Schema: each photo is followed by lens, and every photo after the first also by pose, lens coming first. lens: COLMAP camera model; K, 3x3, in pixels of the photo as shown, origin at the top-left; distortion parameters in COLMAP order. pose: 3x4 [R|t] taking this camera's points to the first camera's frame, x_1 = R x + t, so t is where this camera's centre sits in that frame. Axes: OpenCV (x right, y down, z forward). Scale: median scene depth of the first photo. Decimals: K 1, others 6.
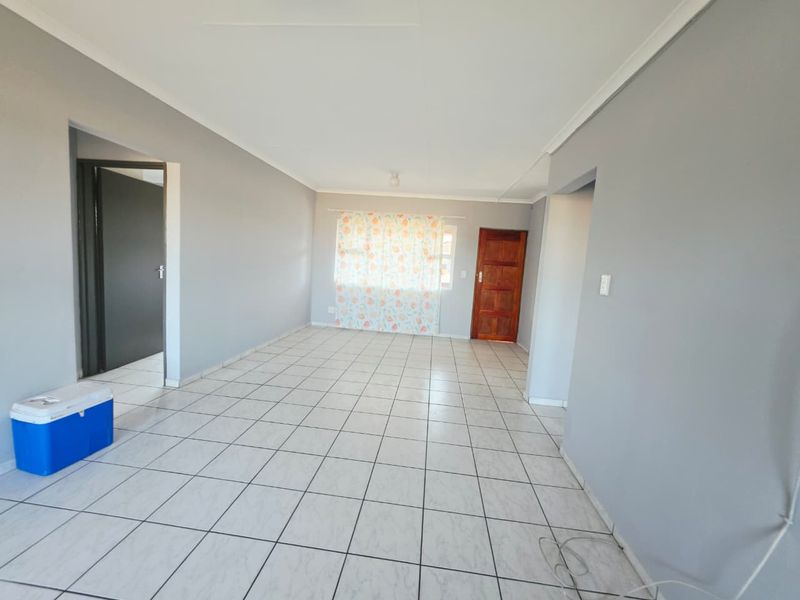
lens RADIAL K [[319.2, 0, 407.5], [0, 319.2, 295.2], [0, 0, 1]] dist [-0.006509, 0.000688]
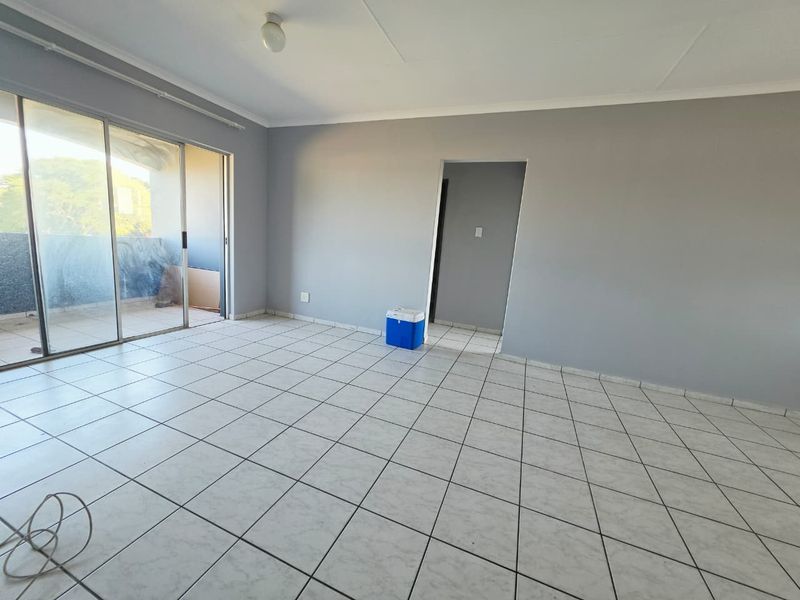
lens RADIAL K [[319.2, 0, 401.7], [0, 319.2, 297.3], [0, 0, 1]] dist [-0.006509, 0.000688]
pose [[-0.281068, 0.075945, -0.956678, 0.234248], [-0.194643, 0.971634, 0.134317, -0.004932], [0.939742, 0.223963, -0.258314, 0.467158]]
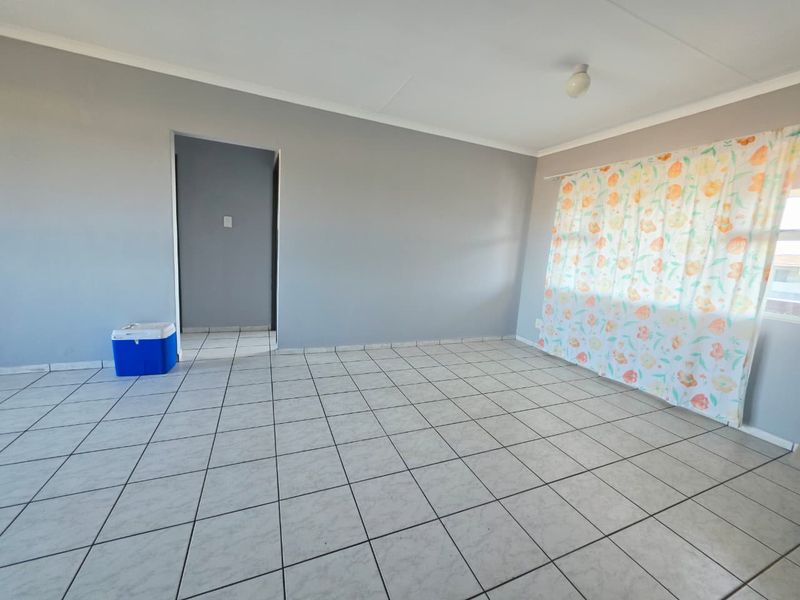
lens RADIAL K [[319.2, 0, 405.2], [0, 319.2, 295.5], [0, 0, 1]] dist [-0.006509, 0.000688]
pose [[0.485718, 0.093093, -0.869144, 0.225834], [-0.121954, 0.991805, 0.038077, -0.005871], [0.865567, 0.087501, 0.493090, 0.417755]]
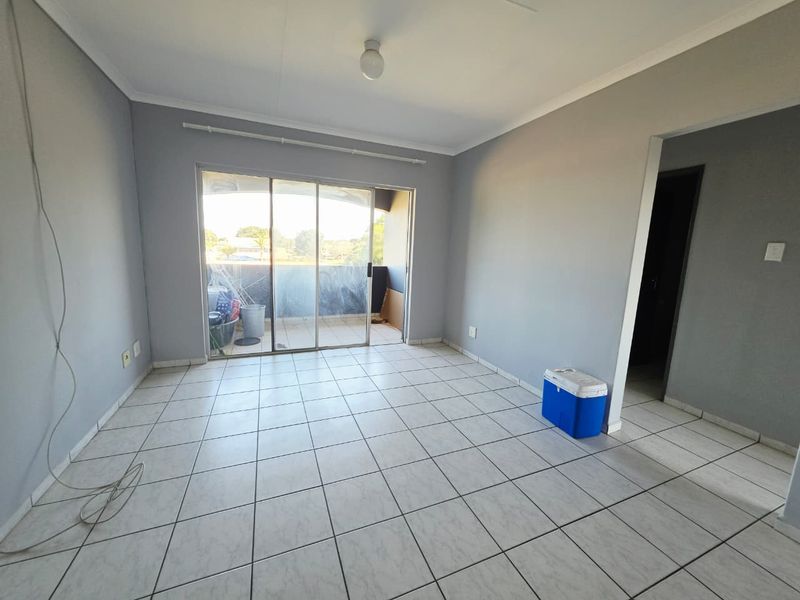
lens RADIAL K [[319.2, 0, 404.0], [0, 319.2, 296.4], [0, 0, 1]] dist [-0.006509, 0.000688]
pose [[-0.878098, -0.033392, -0.477315, 0.037721], [-0.149394, 0.966825, 0.207198, -0.047529], [0.454561, 0.253248, -0.853955, 0.543710]]
